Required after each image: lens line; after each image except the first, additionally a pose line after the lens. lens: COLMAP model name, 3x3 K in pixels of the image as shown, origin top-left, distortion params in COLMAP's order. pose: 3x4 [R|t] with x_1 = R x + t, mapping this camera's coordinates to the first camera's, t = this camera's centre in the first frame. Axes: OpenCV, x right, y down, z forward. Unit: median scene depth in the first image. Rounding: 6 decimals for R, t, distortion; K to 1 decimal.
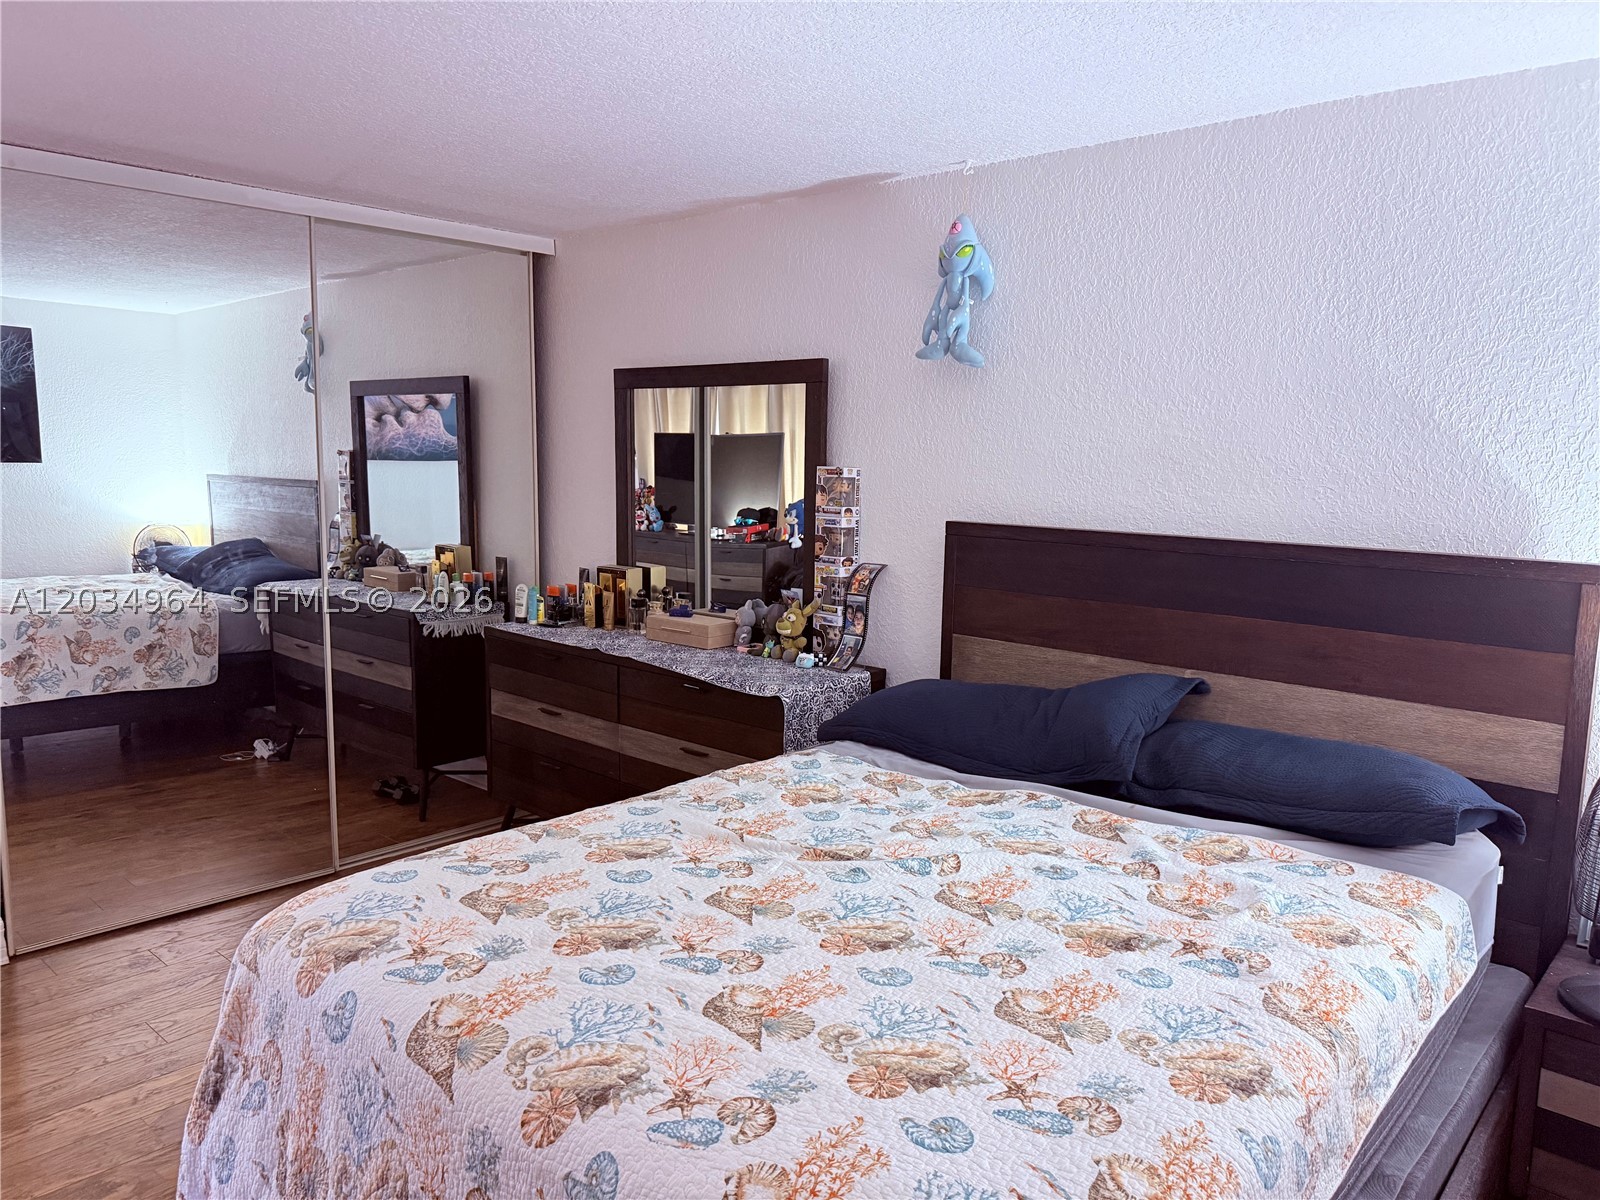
lens RADIAL K [[1122.1, 0, 800.8], [0, 1122.1, 603.7], [0, 0, 1]] dist [0.076935, -0.106800]
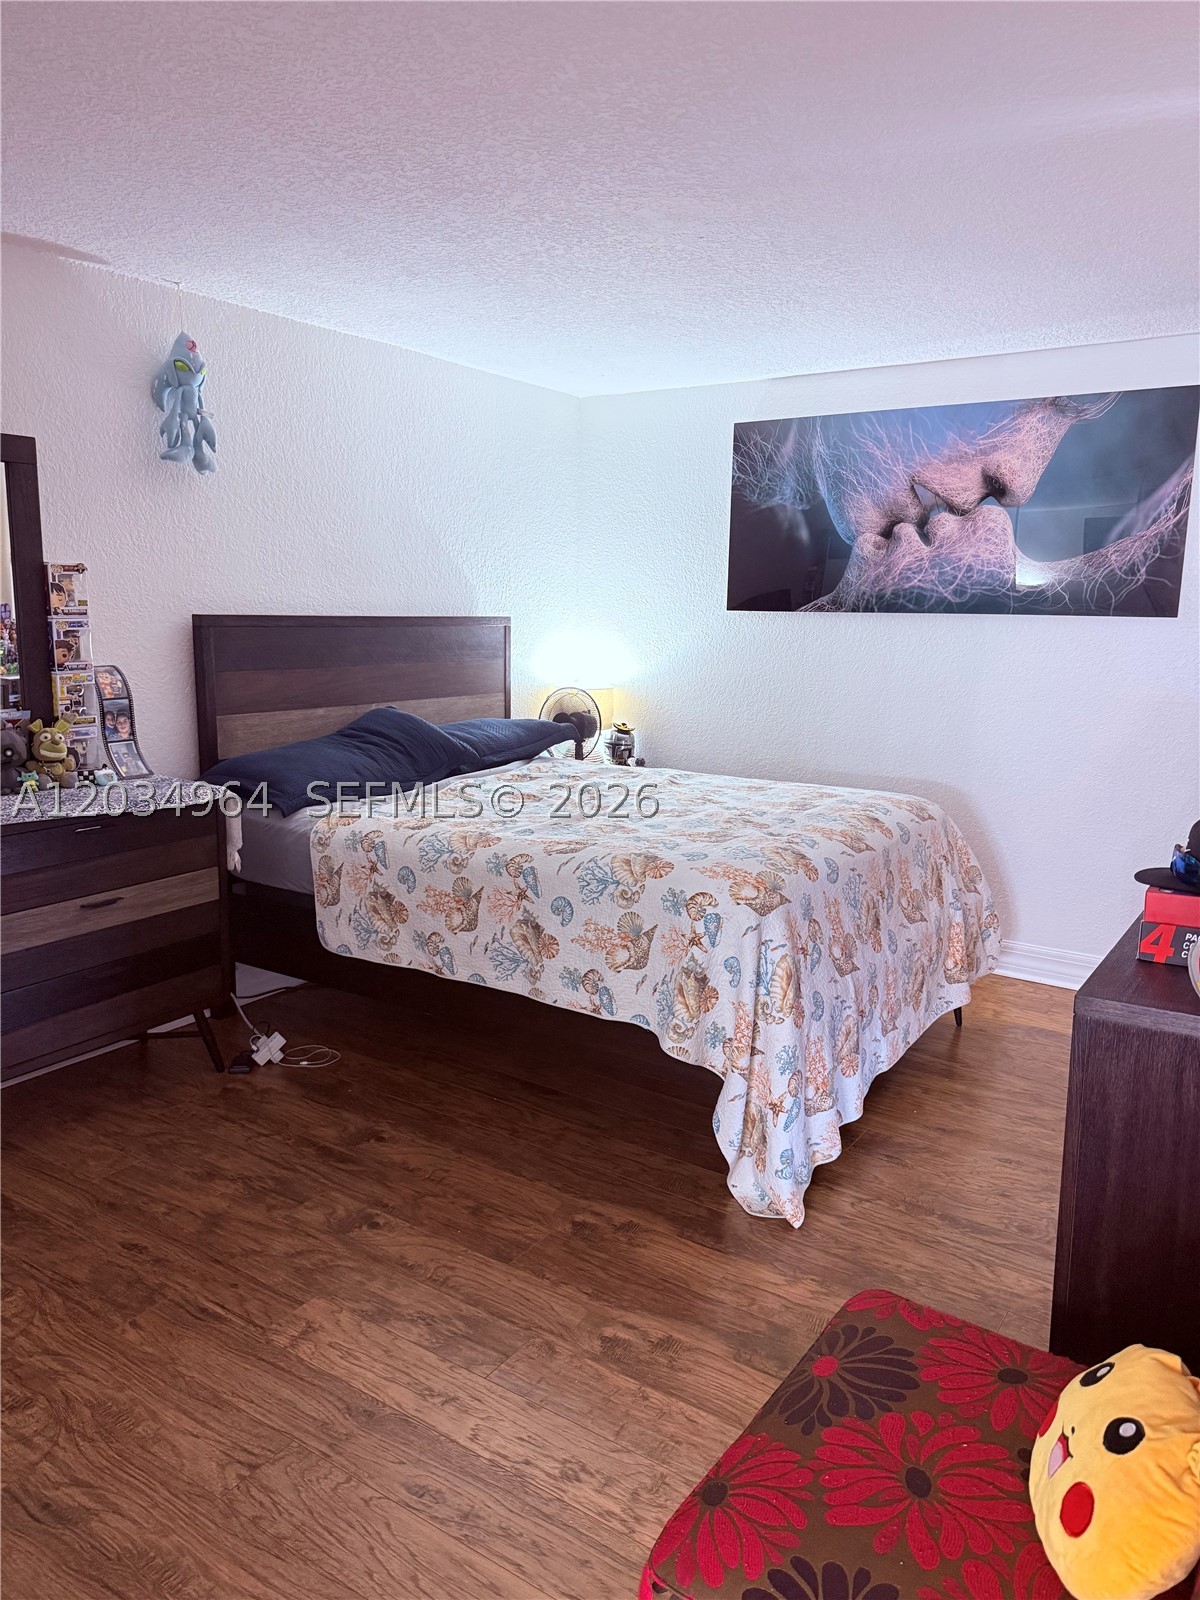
lens RADIAL K [[1122.1, 0, 602.0], [0, 1122.1, 798.3], [0, 0, 1]] dist [0.076935, -0.106800]
pose [[-0.139560, -0.184057, 0.972957, -1.024769], [0.127354, 0.971076, 0.201969, -0.072180], [-0.981990, 0.152097, -0.112084, 0.753541]]
